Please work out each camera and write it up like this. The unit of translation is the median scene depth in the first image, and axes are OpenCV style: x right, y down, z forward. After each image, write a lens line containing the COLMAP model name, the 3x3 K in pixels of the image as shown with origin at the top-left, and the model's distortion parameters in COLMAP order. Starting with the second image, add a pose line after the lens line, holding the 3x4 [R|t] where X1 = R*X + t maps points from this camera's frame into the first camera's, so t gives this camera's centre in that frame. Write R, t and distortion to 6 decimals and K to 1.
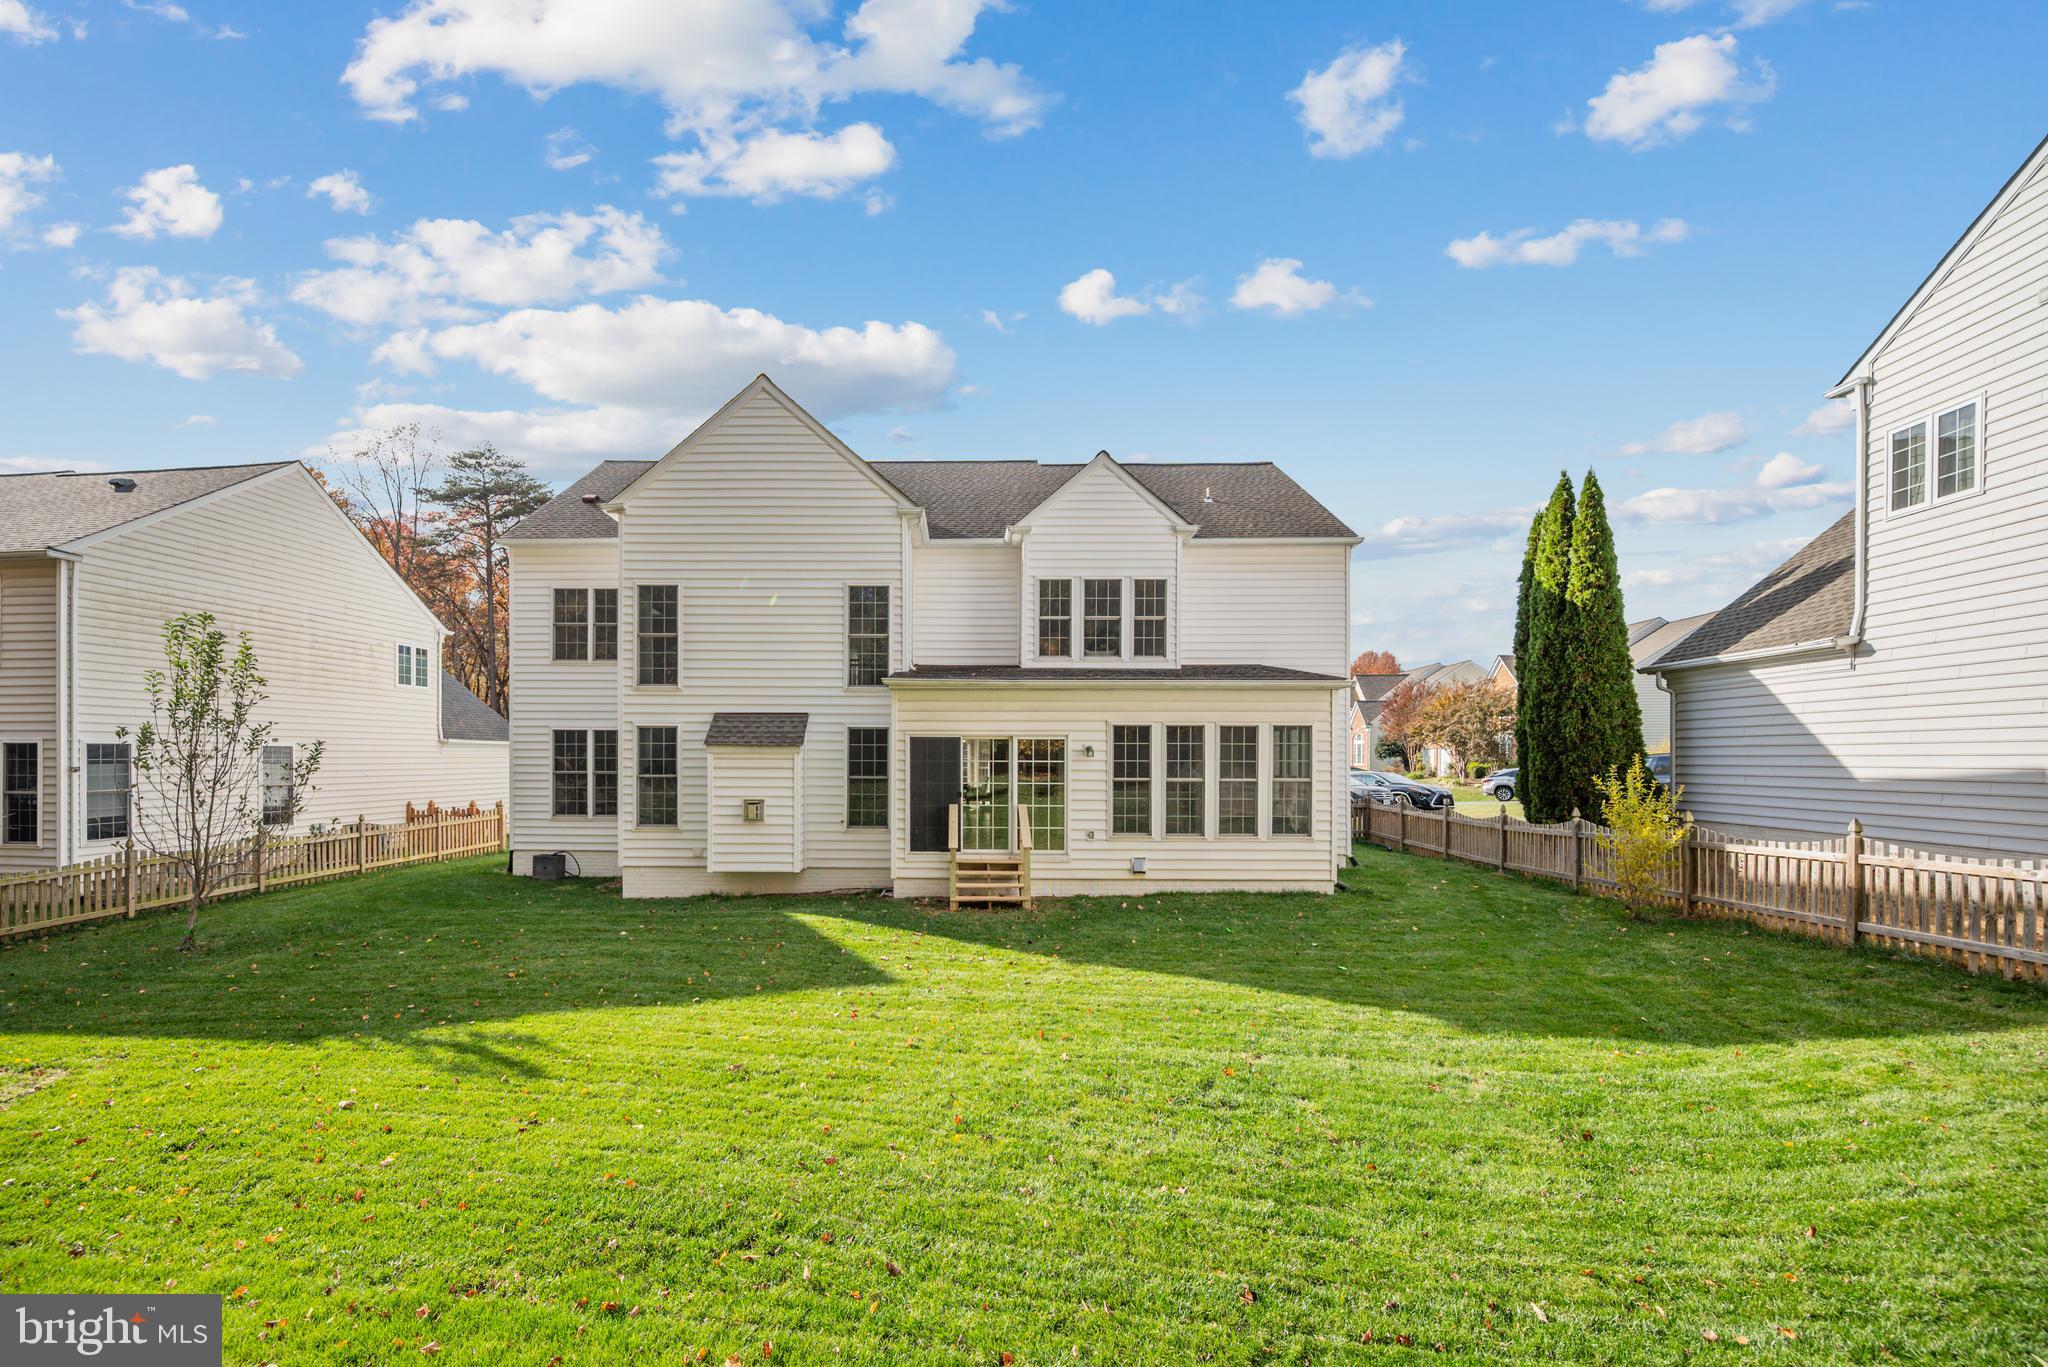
lens RADIAL K [[813.8, 0, 974.9], [0, 813.8, 766.6], [0, 0, 1]] dist [-0.002752, 0.000394]
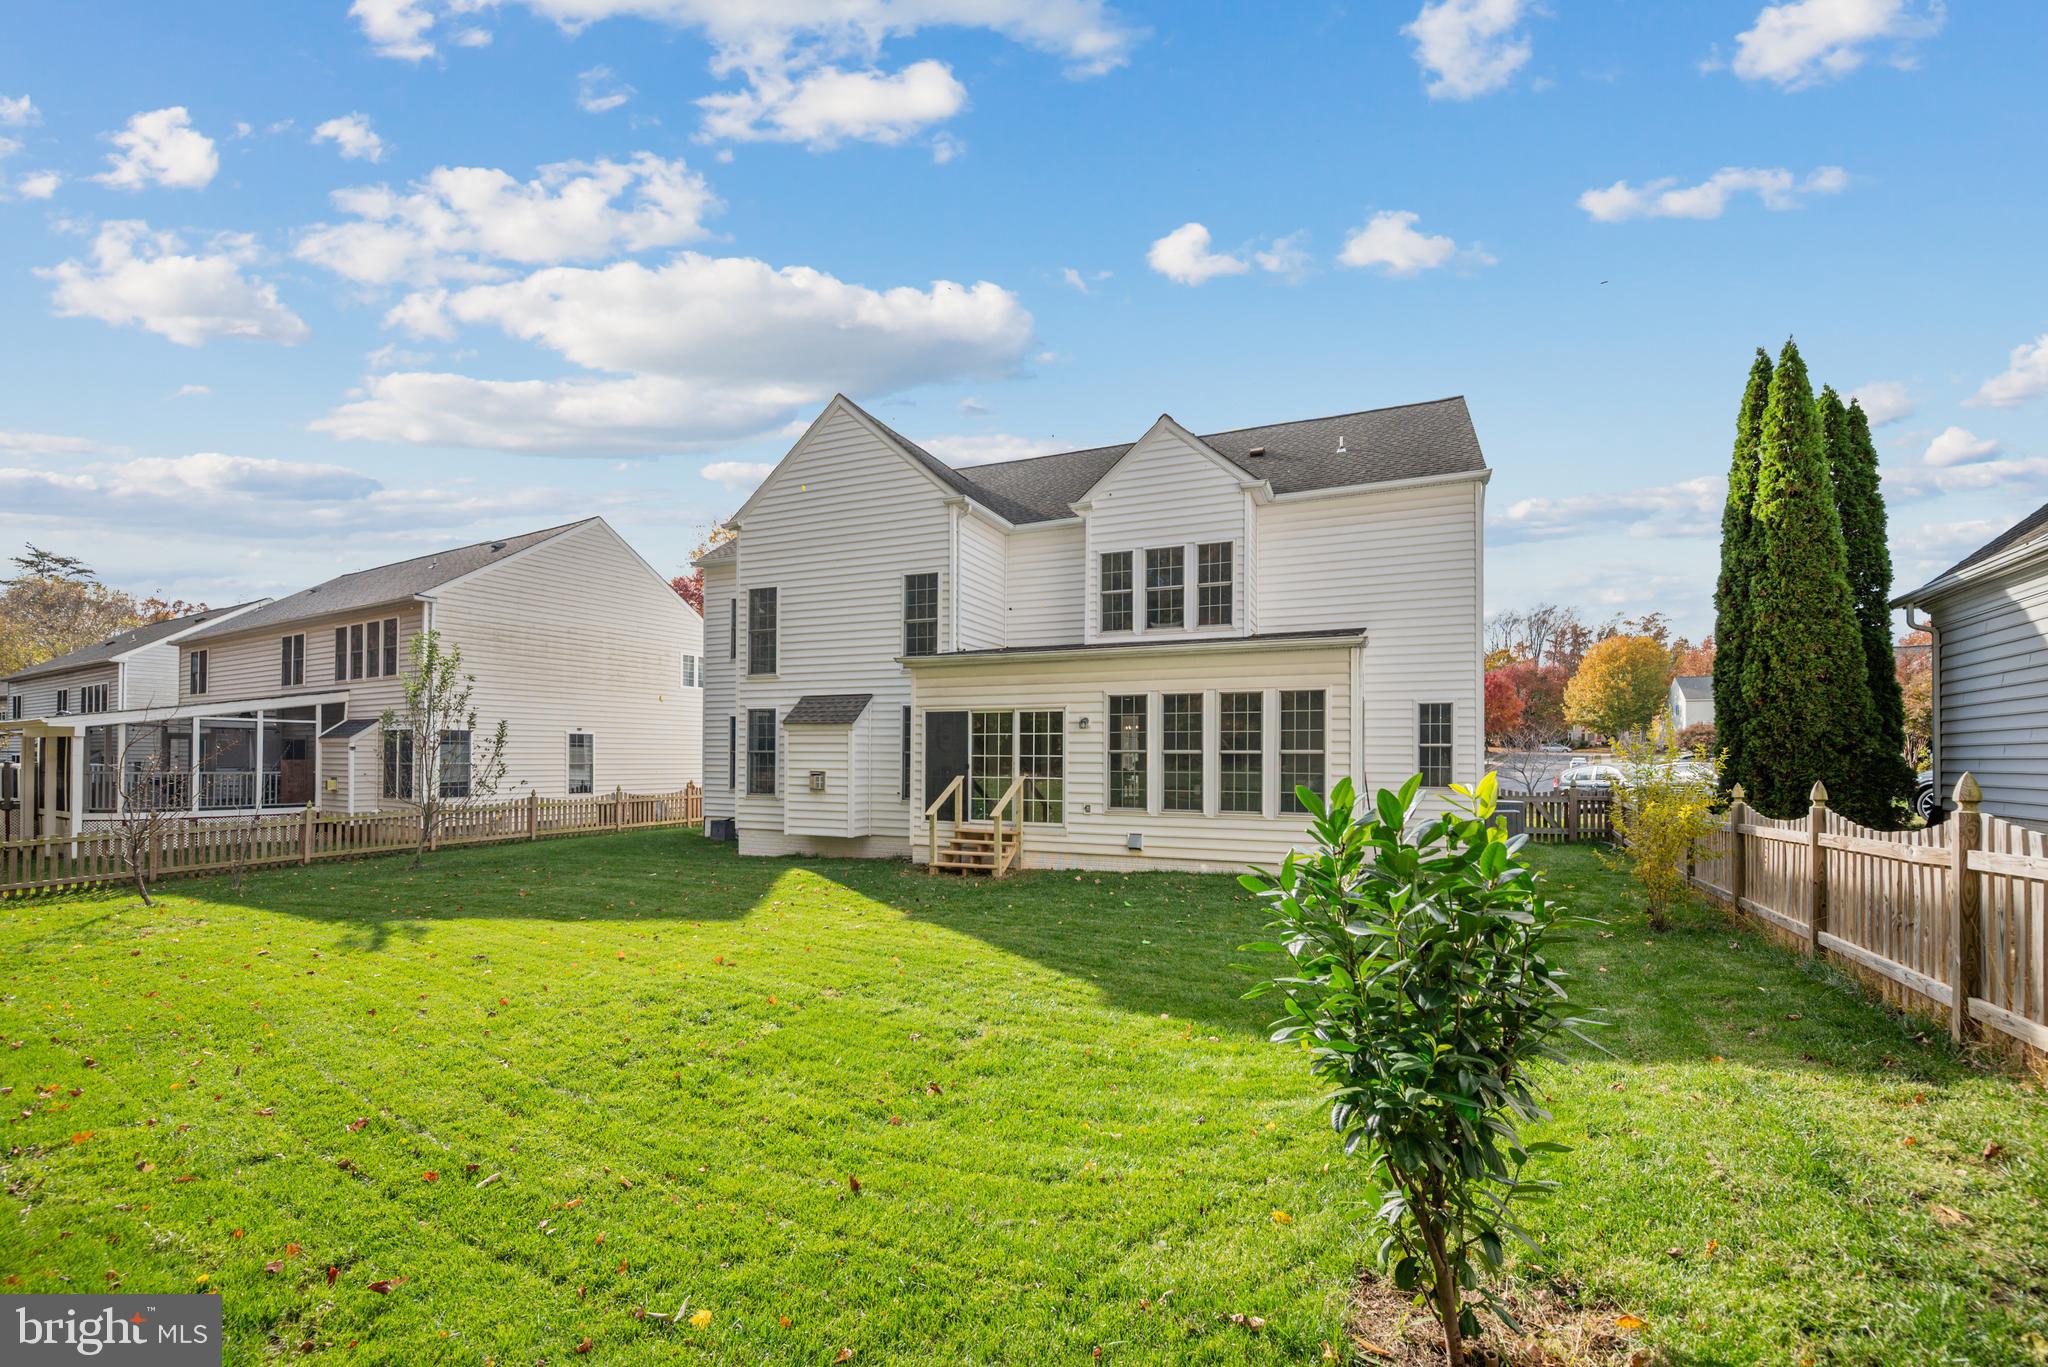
lens RADIAL K [[813.8, 0, 1027.8], [0, 813.8, 750.1], [0, 0, 1]] dist [-0.002752, 0.000394]
pose [[0.928873, -0.002344, -0.370391, 0.396069], [-0.005263, 0.999796, -0.019525, 0.030114], [0.370361, 0.020086, 0.928671, 0.059949]]
